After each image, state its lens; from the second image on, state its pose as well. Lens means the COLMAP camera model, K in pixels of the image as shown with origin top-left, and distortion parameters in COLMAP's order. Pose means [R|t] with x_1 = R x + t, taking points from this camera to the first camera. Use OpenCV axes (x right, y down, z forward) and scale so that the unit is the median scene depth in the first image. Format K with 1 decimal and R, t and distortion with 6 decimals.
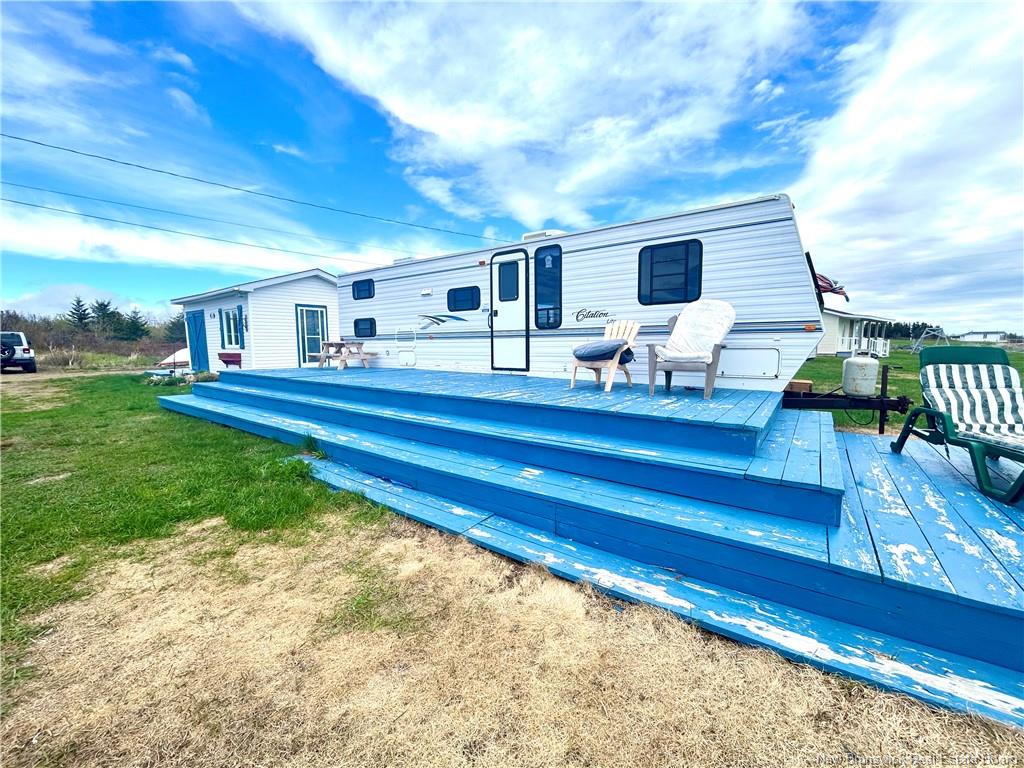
lens RADIAL K [[420.2, 0, 512.0], [0, 420.2, 384.0], [0, 0, 1]] dist [0.017580, -0.000670]
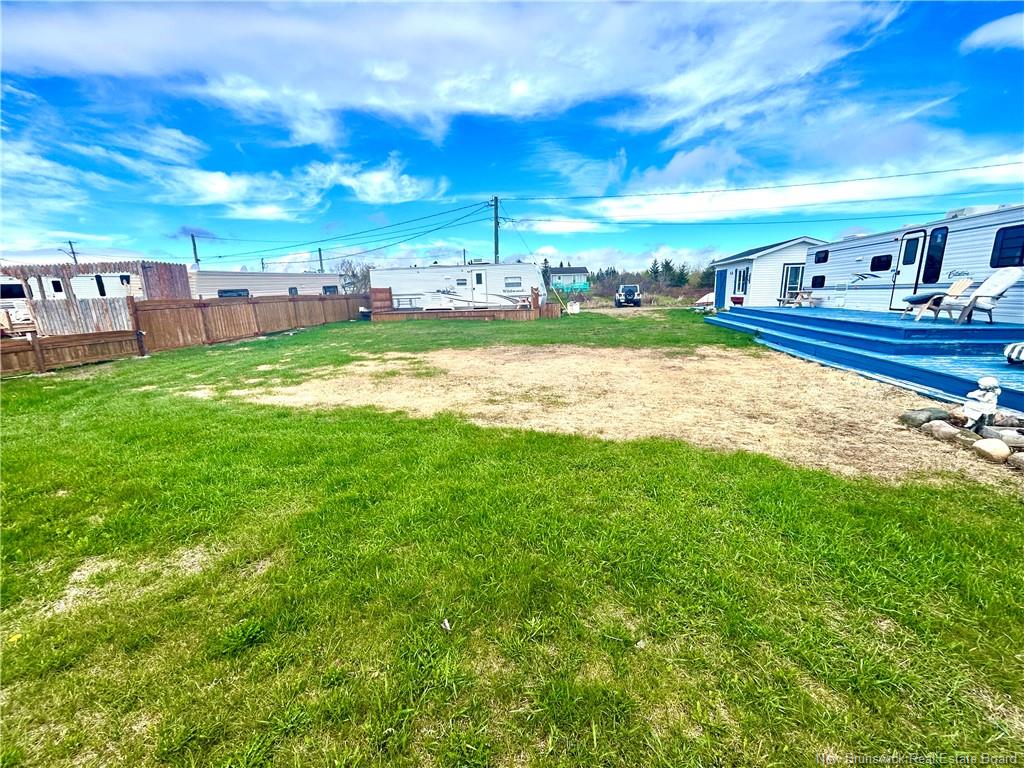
lens RADIAL K [[420.2, 0, 512.0], [0, 420.2, 384.0], [0, 0, 1]] dist [0.017580, -0.000670]
pose [[0.470098, 0.188226, -0.862310, 0.659015], [-0.071320, 0.981902, 0.175450, 0.054074], [0.879728, -0.020979, 0.475014, -0.913582]]
